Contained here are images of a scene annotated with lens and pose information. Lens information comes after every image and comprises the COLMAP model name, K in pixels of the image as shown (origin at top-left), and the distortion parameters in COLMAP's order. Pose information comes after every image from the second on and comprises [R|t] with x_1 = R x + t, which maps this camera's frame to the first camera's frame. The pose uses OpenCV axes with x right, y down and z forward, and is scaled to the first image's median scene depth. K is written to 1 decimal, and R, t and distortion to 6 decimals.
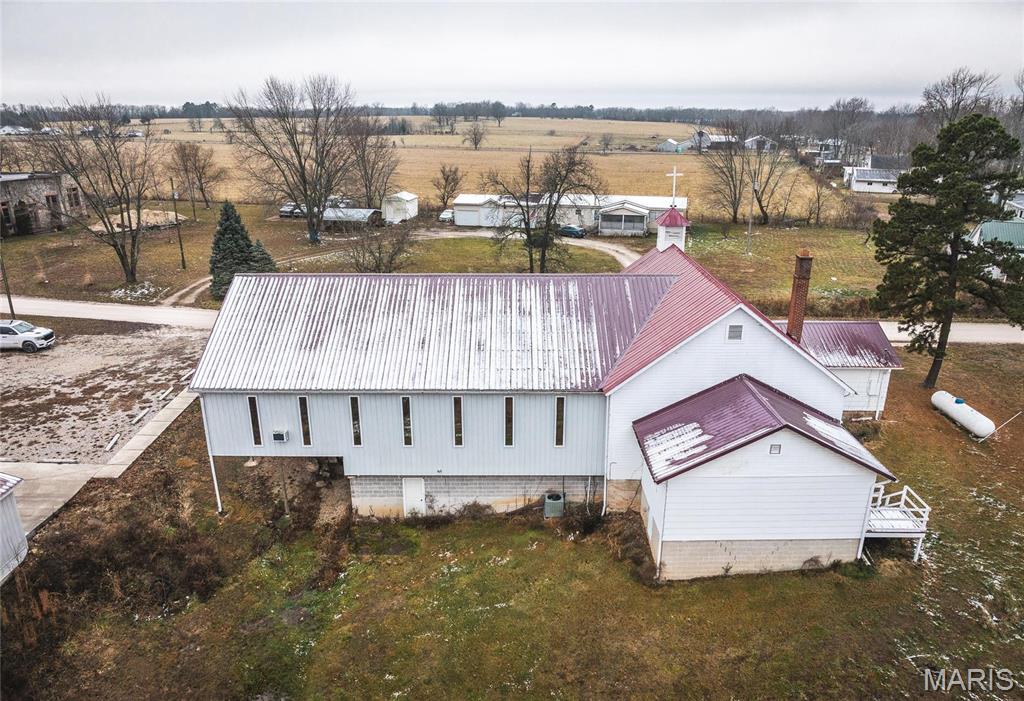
lens RADIAL K [[734.9, 0, 513.4], [0, 734.9, 352.4], [0, 0, 1]] dist [-0.040823, -0.000847]
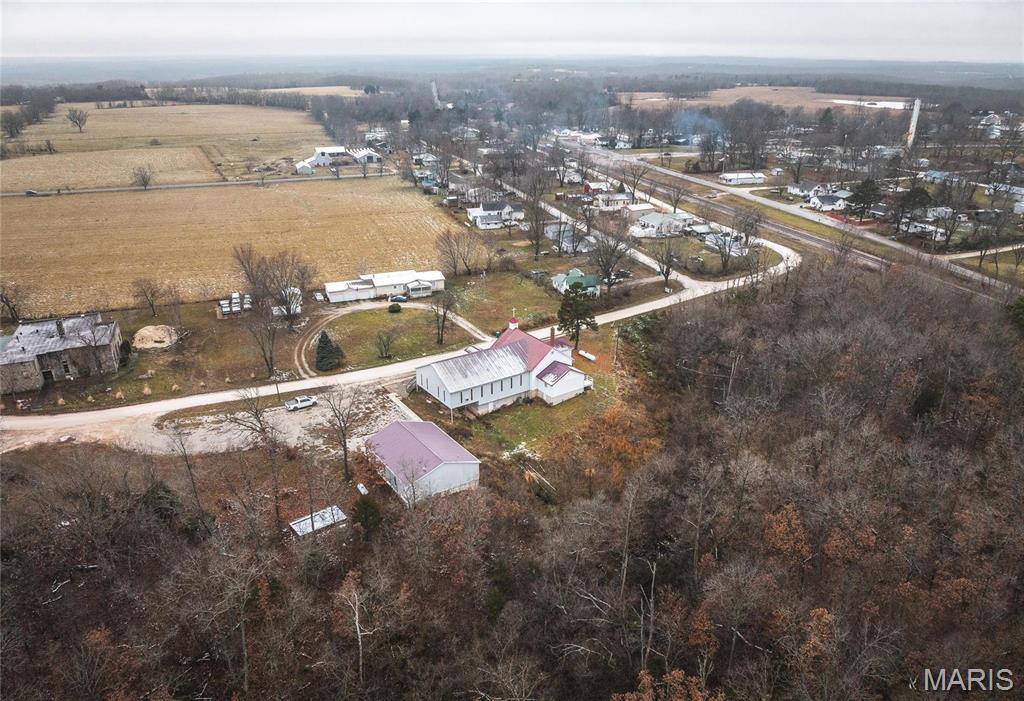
lens RADIAL K [[734.9, 0, 511.9], [0, 734.9, 344.9], [0, 0, 1]] dist [-0.040823, -0.000847]
pose [[0.824217, -0.215037, 0.523856, -2.149233], [0.182796, 0.976603, 0.113281, -0.594809], [-0.535958, 0.002390, 0.844241, -2.579014]]
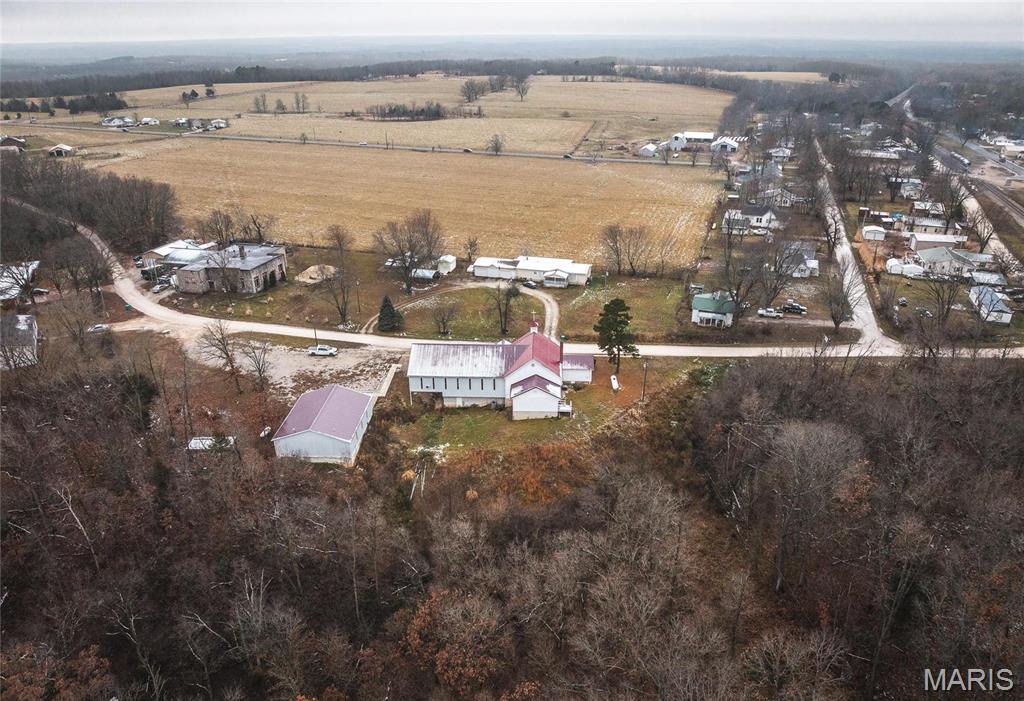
lens RADIAL K [[734.9, 0, 508.0], [0, 734.9, 354.4], [0, 0, 1]] dist [-0.040823, -0.000847]
pose [[0.998860, 0.013089, -0.045912, 0.316376], [-0.008817, 0.995716, 0.092047, -0.440945], [0.046920, -0.091538, 0.994696, -2.999077]]
